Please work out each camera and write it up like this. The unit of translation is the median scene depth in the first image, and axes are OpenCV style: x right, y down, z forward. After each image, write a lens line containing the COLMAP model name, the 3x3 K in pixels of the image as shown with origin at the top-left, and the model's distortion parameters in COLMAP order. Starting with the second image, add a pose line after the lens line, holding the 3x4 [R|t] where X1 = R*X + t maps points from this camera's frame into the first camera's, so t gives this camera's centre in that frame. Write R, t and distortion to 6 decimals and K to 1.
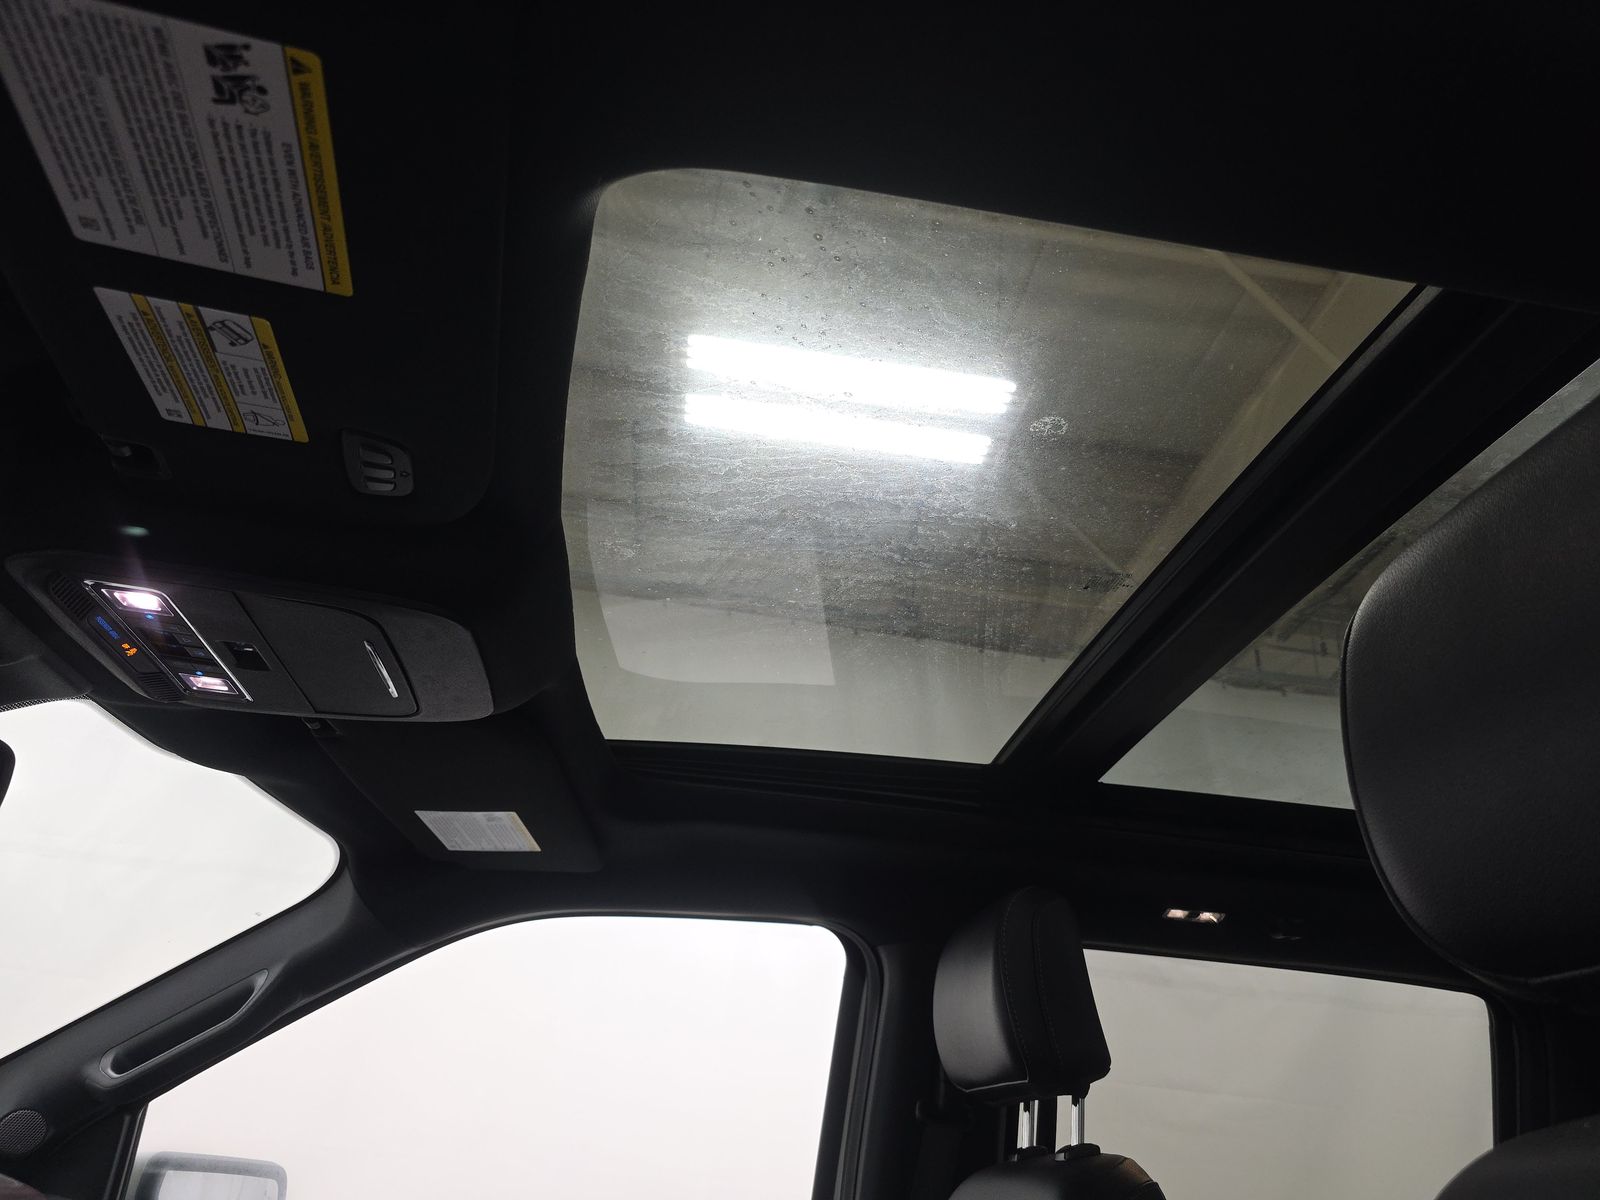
lens RADIAL K [[1074.0, 0, 800.0], [0, 1074.0, 600.0], [0, 0, 1]] dist [-0.004685, -0.004301]
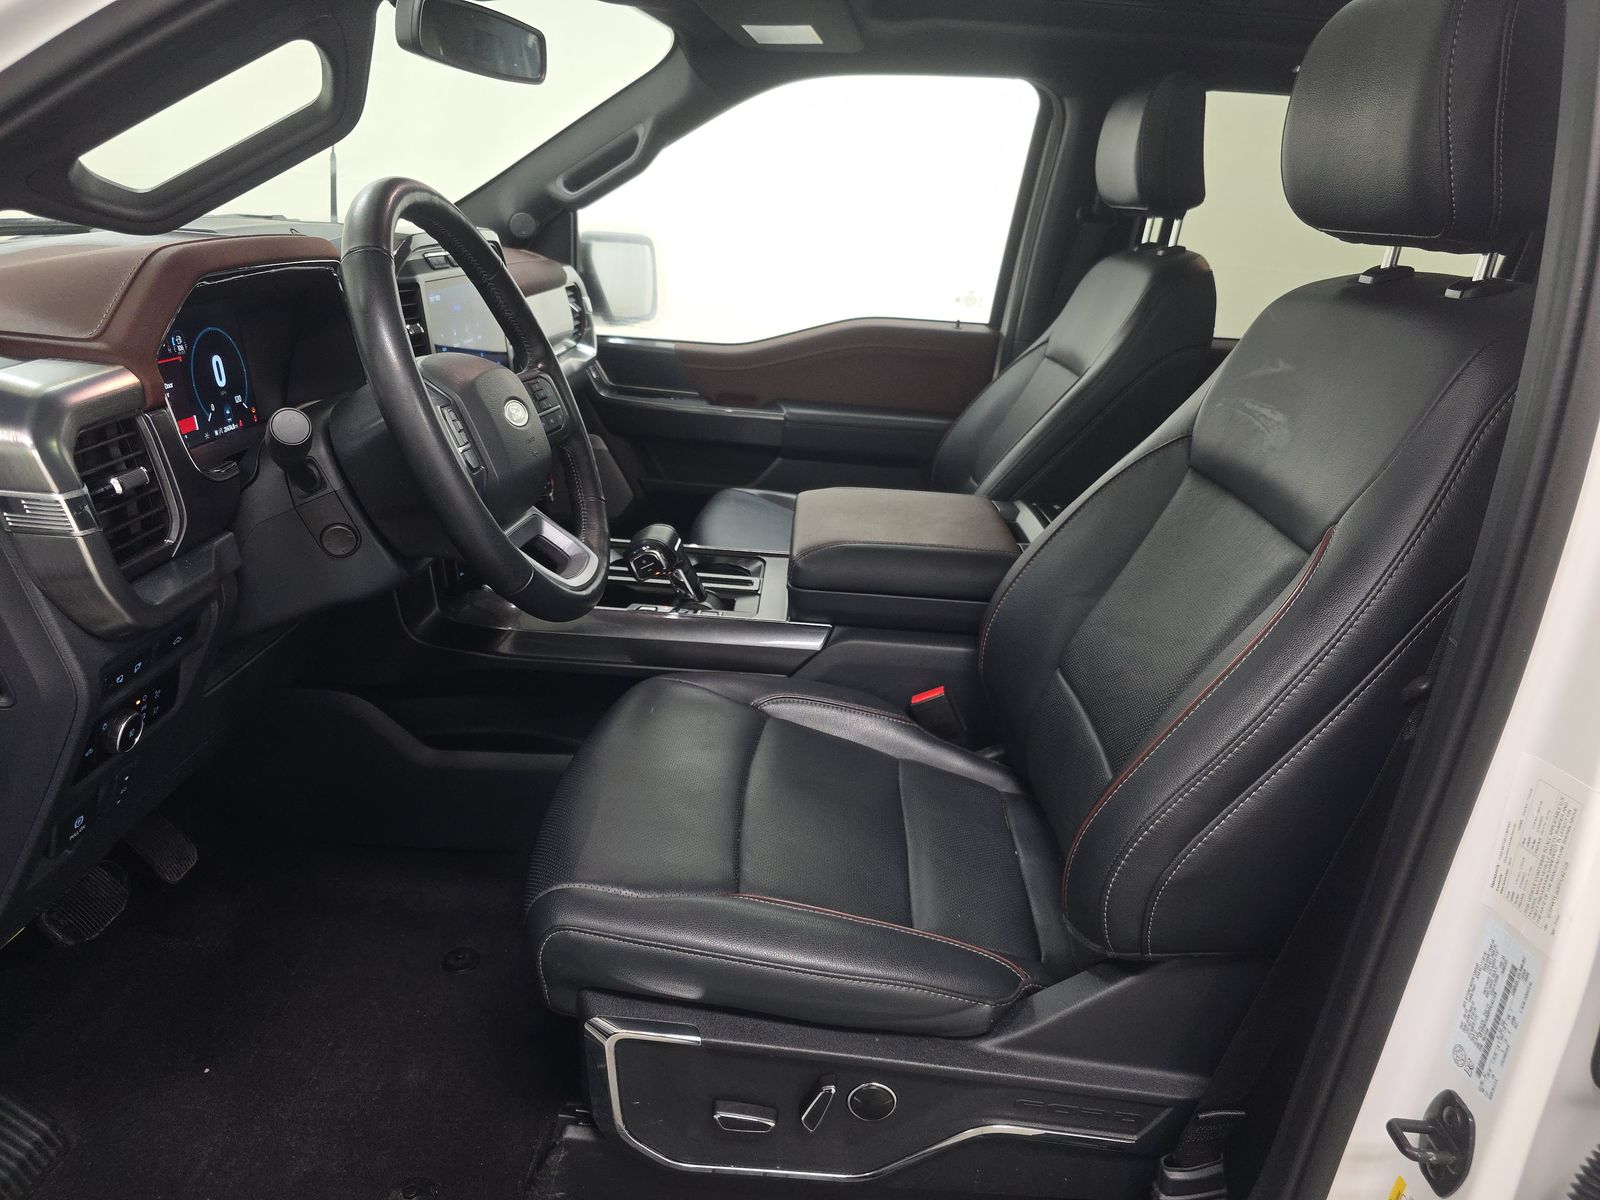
lens RADIAL K [[1074.0, 0, 800.0], [0, 1074.0, 600.0], [0, 0, 1]] dist [-0.004685, -0.004301]
pose [[0.985973, 0.071816, -0.150662, -0.006298], [0.063615, 0.672849, 0.737040, -0.307165], [0.154304, -0.736286, 0.658842, -0.460817]]
